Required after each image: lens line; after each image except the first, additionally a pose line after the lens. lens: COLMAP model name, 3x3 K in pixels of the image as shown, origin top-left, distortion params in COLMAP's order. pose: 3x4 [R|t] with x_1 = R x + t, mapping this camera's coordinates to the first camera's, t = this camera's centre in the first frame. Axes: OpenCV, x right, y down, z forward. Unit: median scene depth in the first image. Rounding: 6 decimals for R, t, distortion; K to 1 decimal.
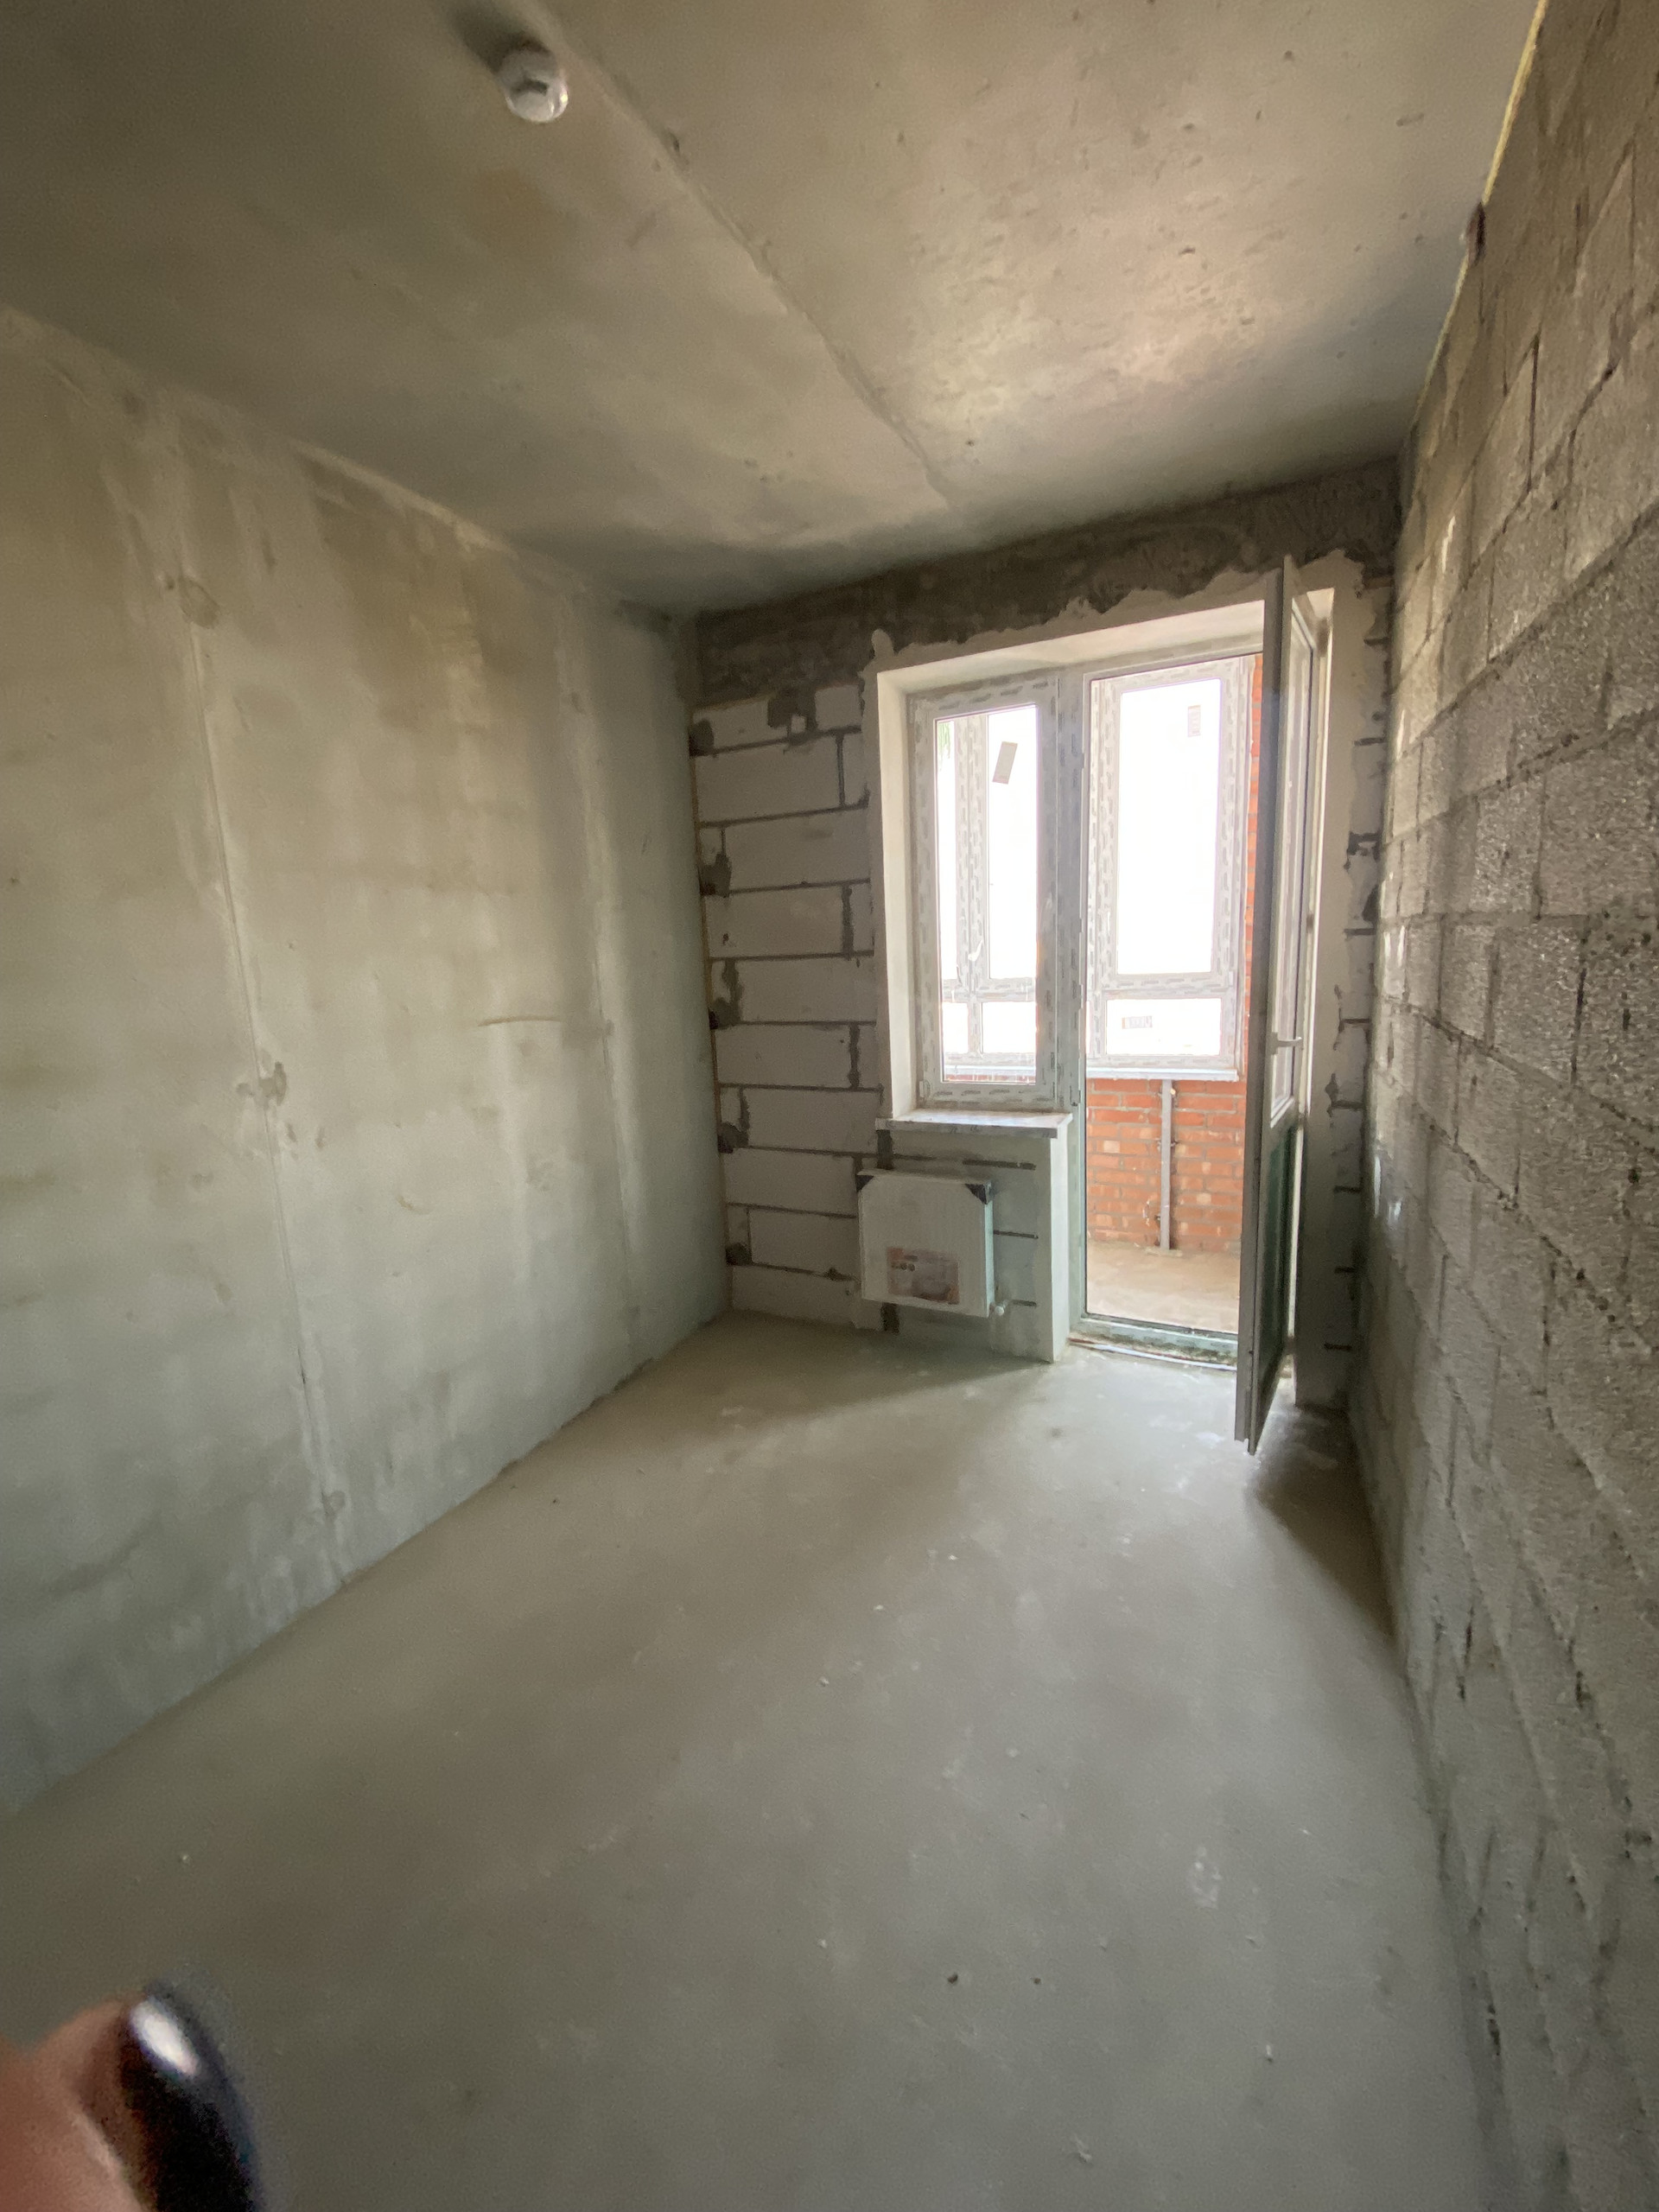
lens RADIAL K [[899.3, 0, 828.7], [0, 899.3, 1095.9], [0, 0, 1]] dist [0.031274, -0.027919]
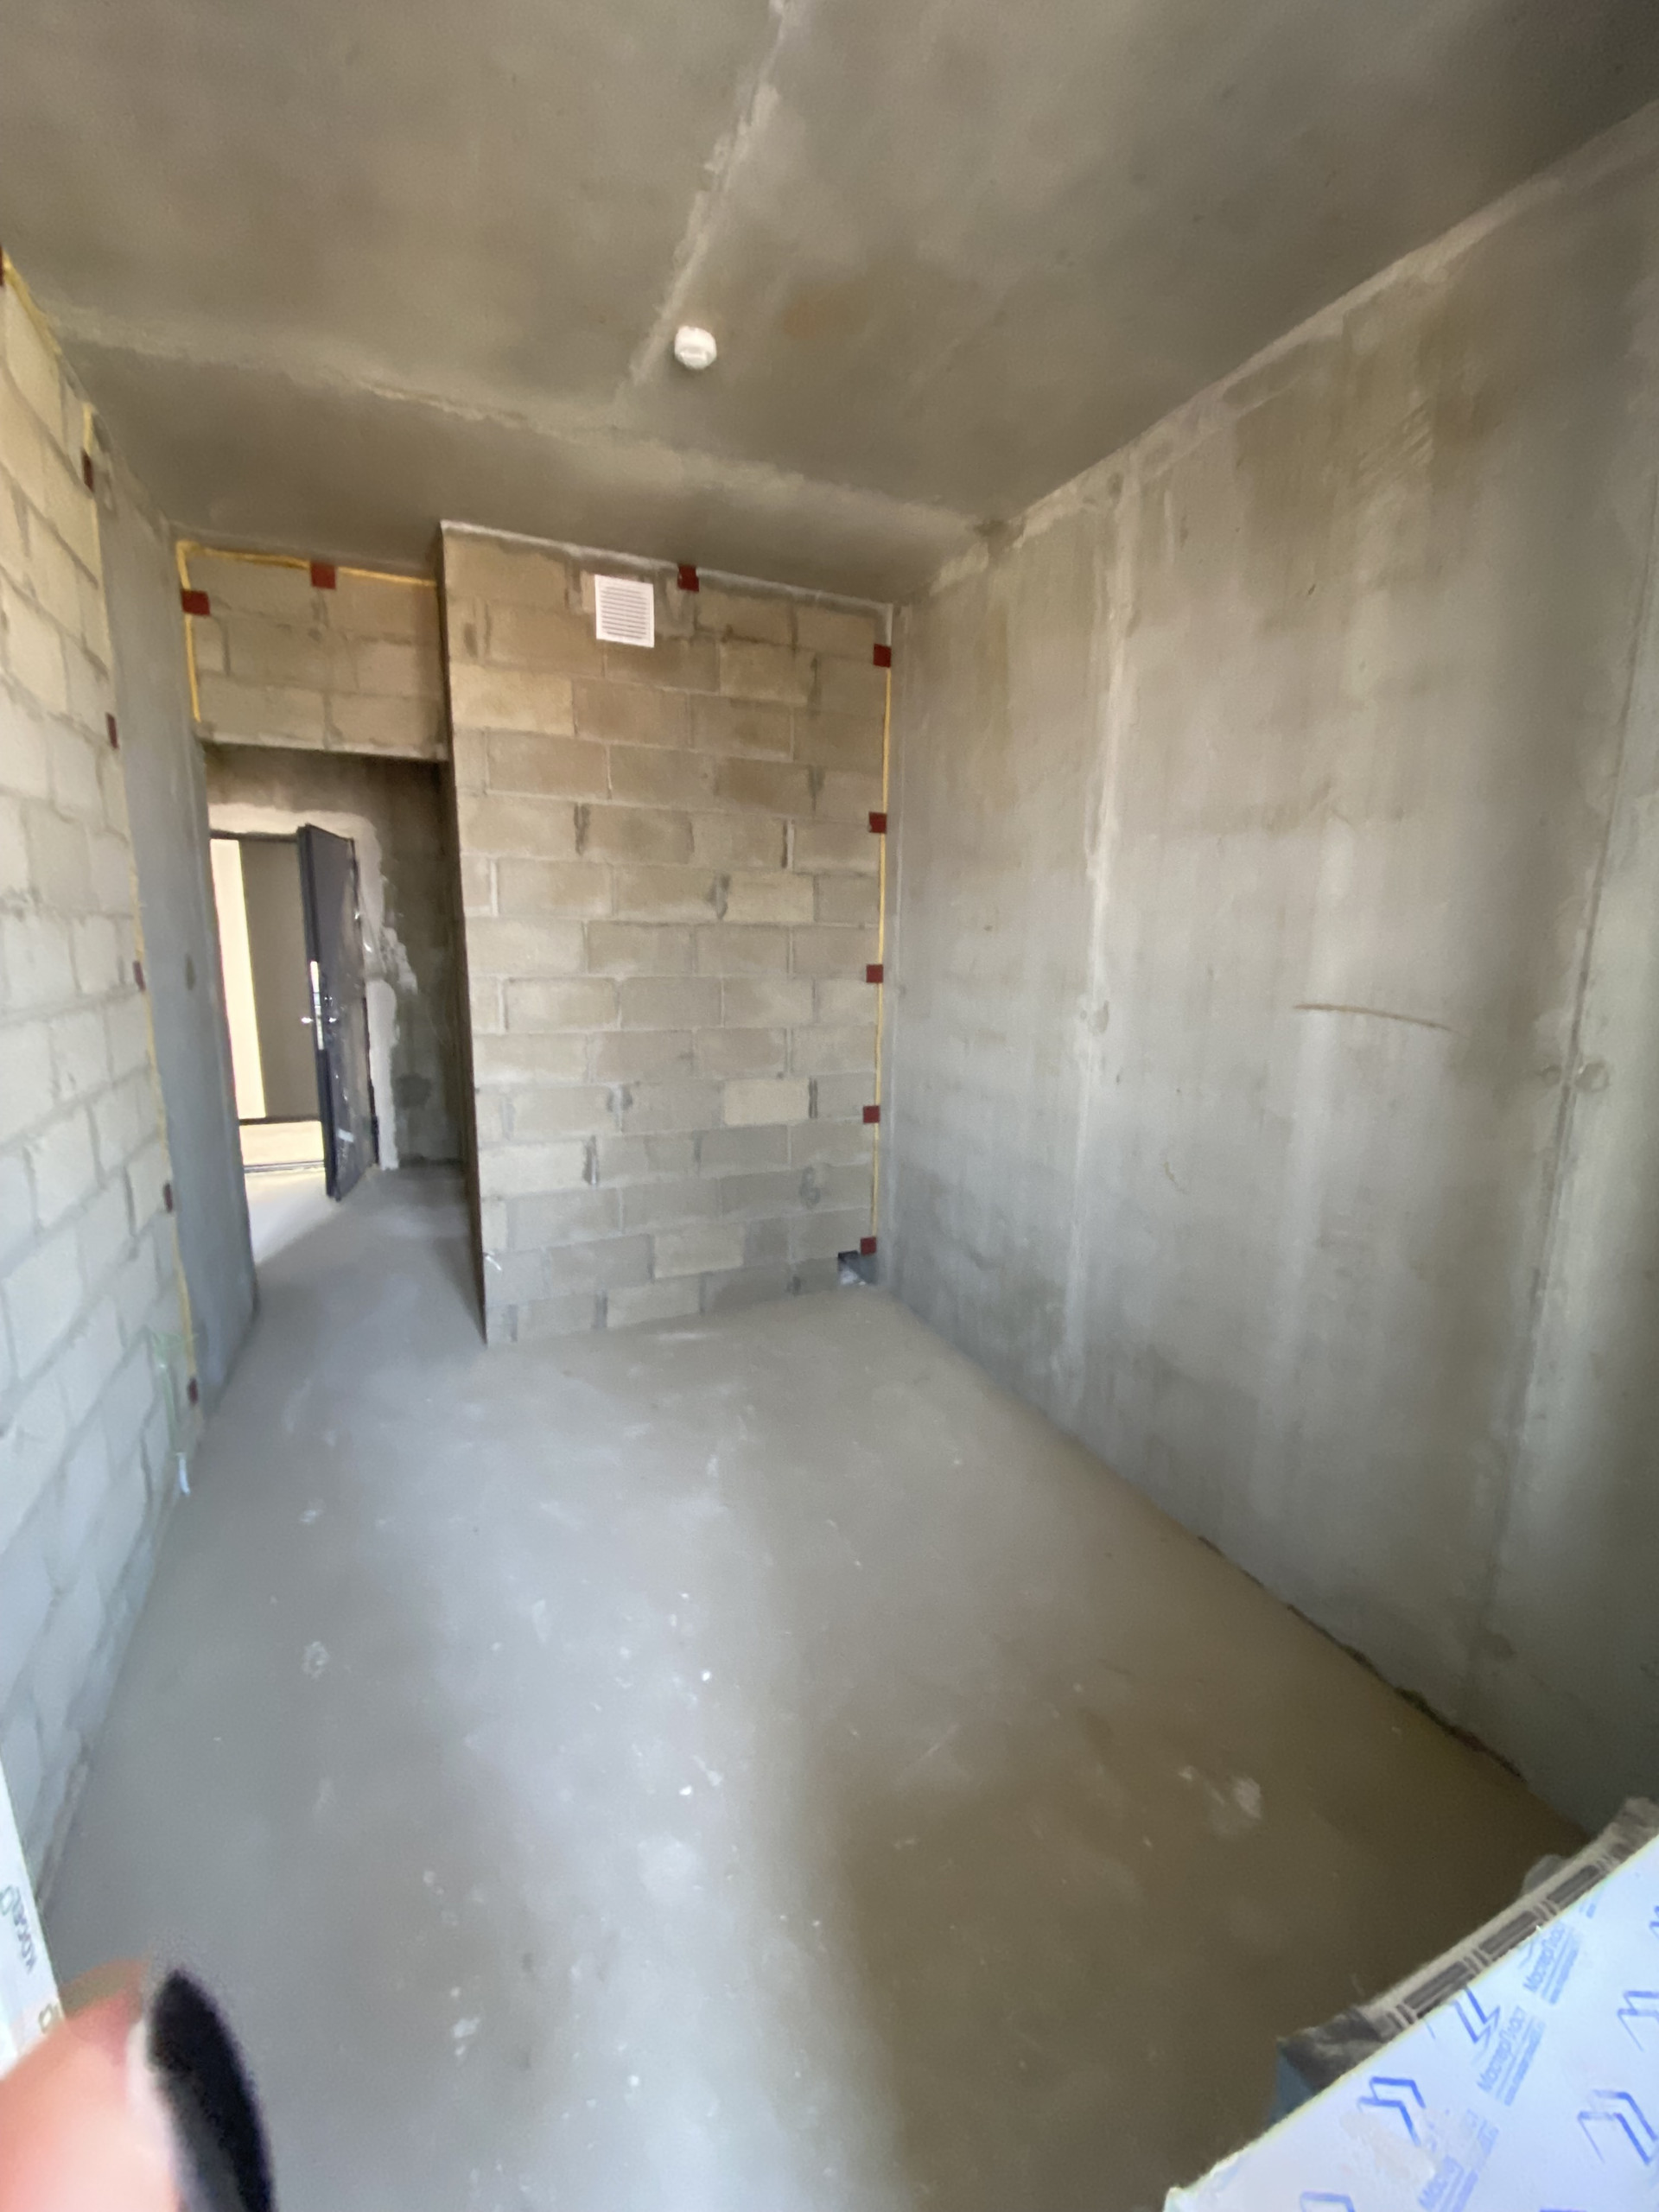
lens RADIAL K [[899.3, 0, 828.7], [0, 899.3, 1095.9], [0, 0, 1]] dist [0.031274, -0.027919]
pose [[-0.643453, 0.167020, -0.747042, 0.445800], [-0.115995, 0.943363, 0.310823, -0.202709], [0.756646, 0.286653, -0.587637, 1.199782]]
